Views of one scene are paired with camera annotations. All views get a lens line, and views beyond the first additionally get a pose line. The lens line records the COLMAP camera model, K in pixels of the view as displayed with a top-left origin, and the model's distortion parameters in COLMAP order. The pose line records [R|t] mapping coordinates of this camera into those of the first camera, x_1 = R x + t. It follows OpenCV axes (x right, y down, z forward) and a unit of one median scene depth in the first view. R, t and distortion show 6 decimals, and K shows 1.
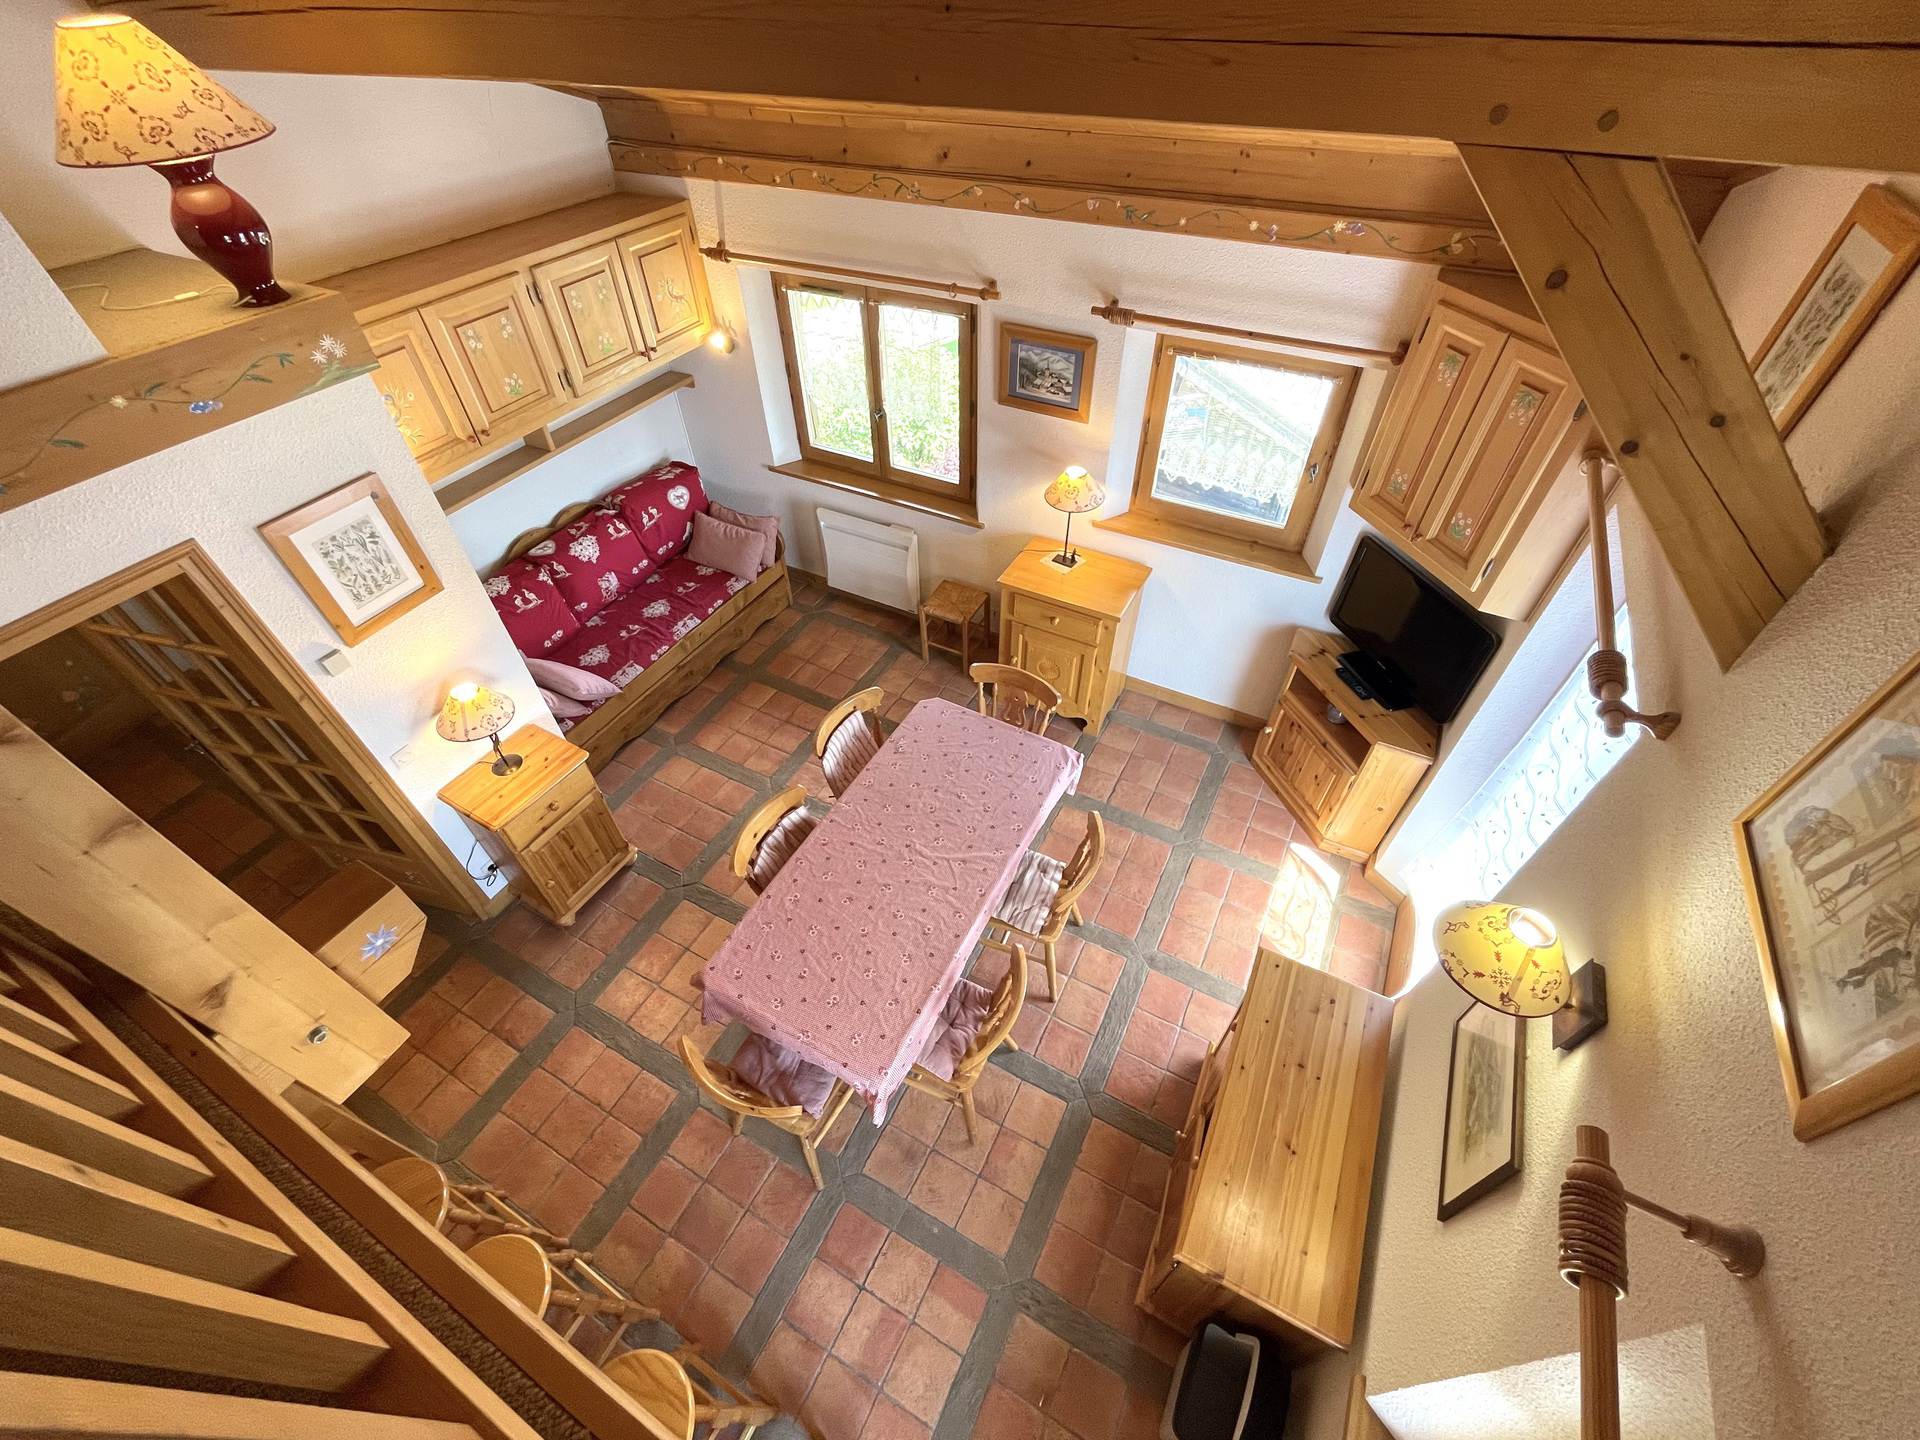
lens RADIAL K [[777.3, 0, 951.3], [0, 777.3, 719.8], [0, 0, 1]] dist [-0.008860, 0.000542]
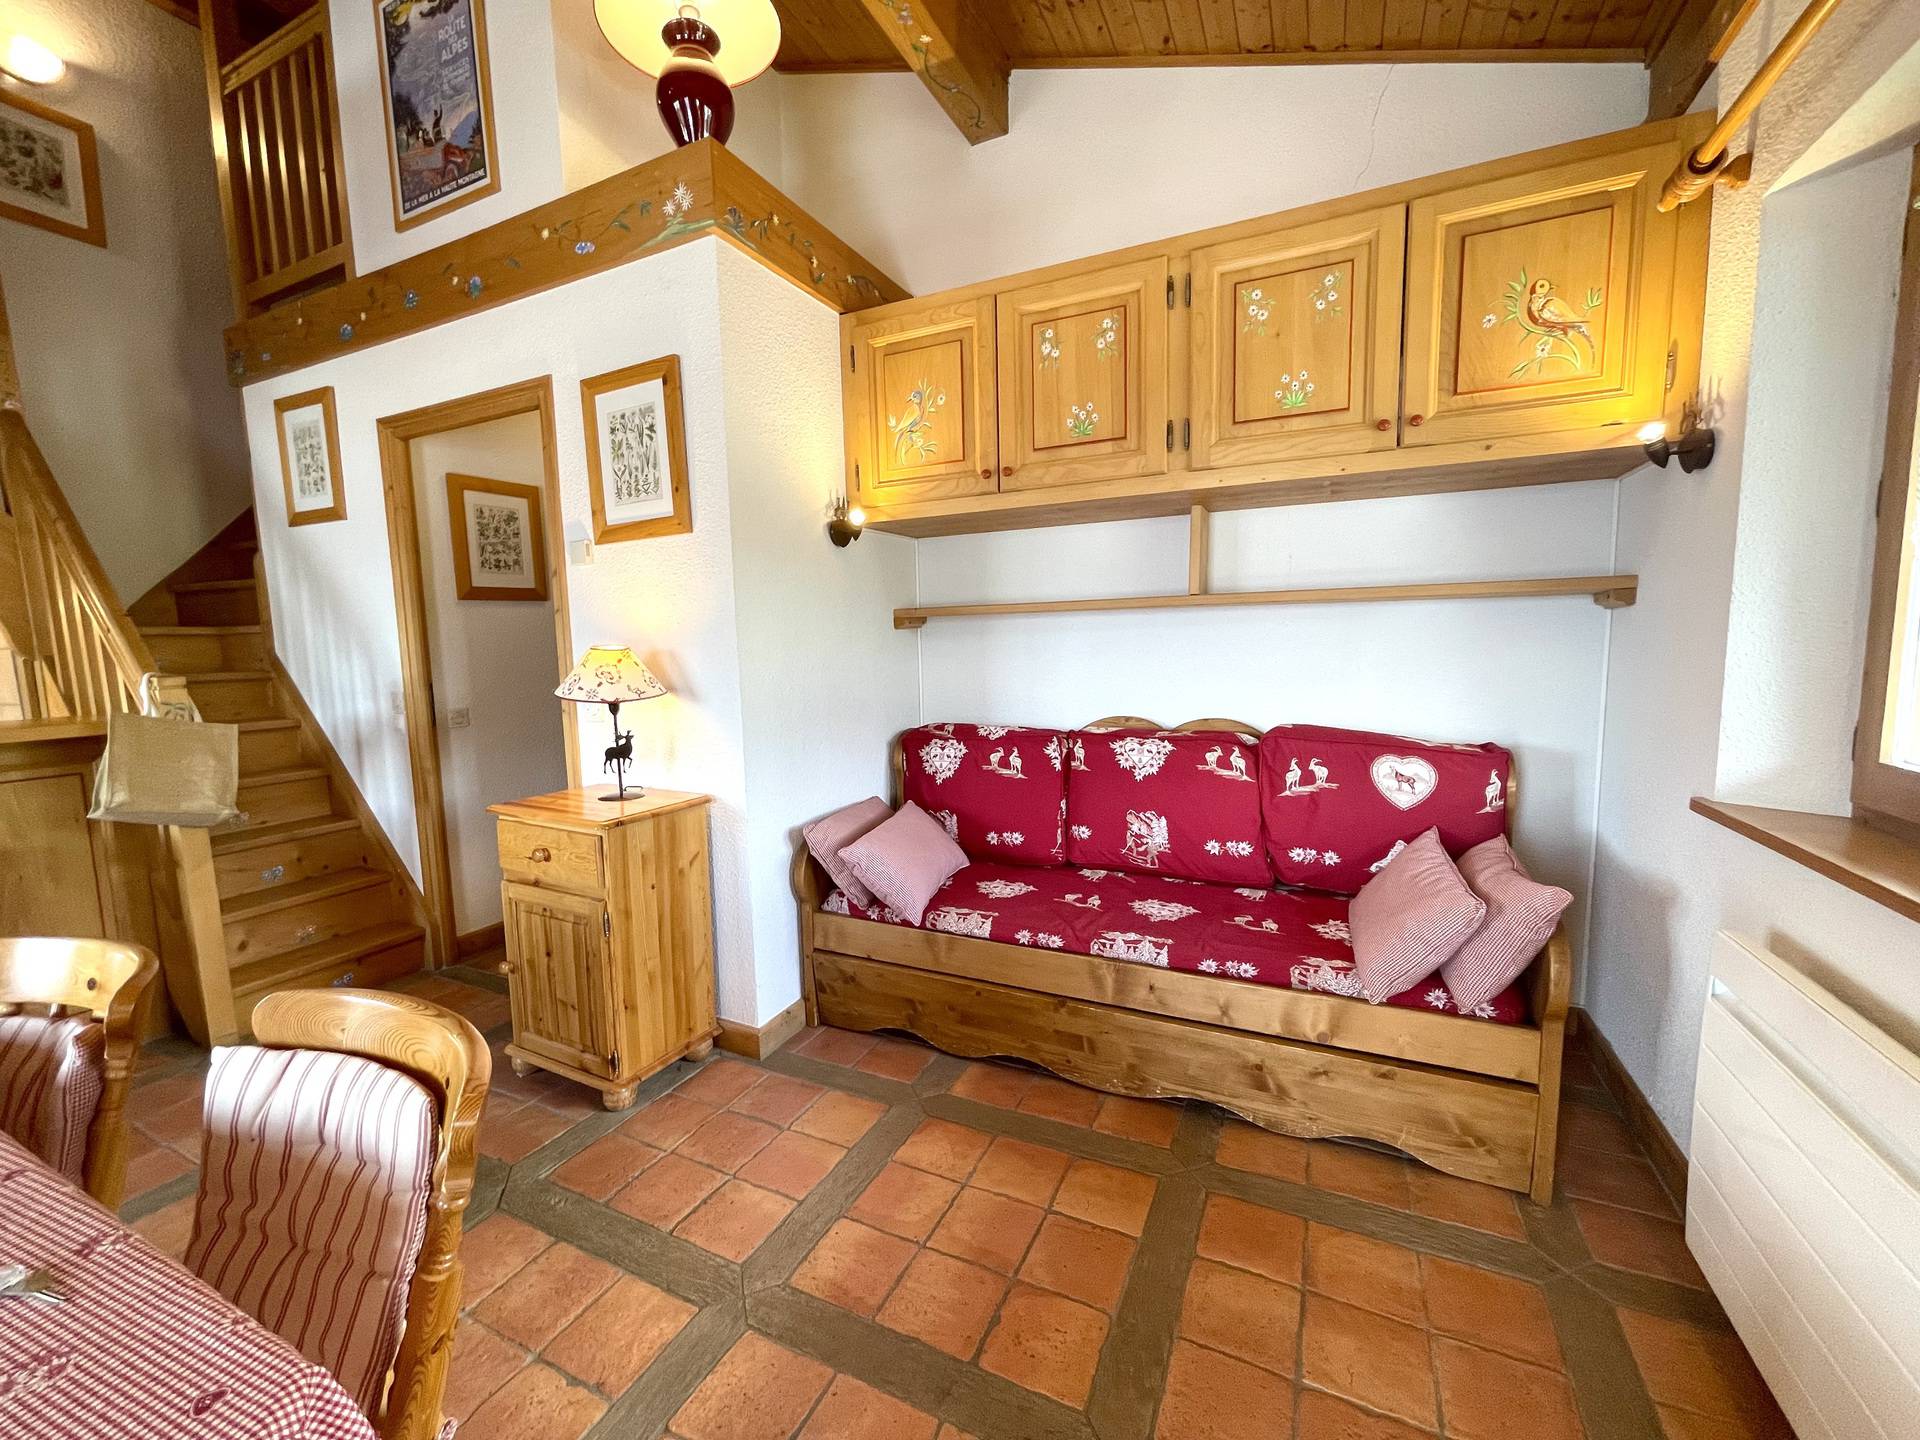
lens RADIAL K [[777.3, 0, 945.3], [0, 777.3, 724.6], [0, 0, 1]] dist [-0.008860, 0.000542]
pose [[0.036626, 0.122358, -0.991810, 0.083910], [-0.696010, 0.715303, 0.062543, -0.180954], [0.717097, 0.688019, 0.111361, 0.866056]]
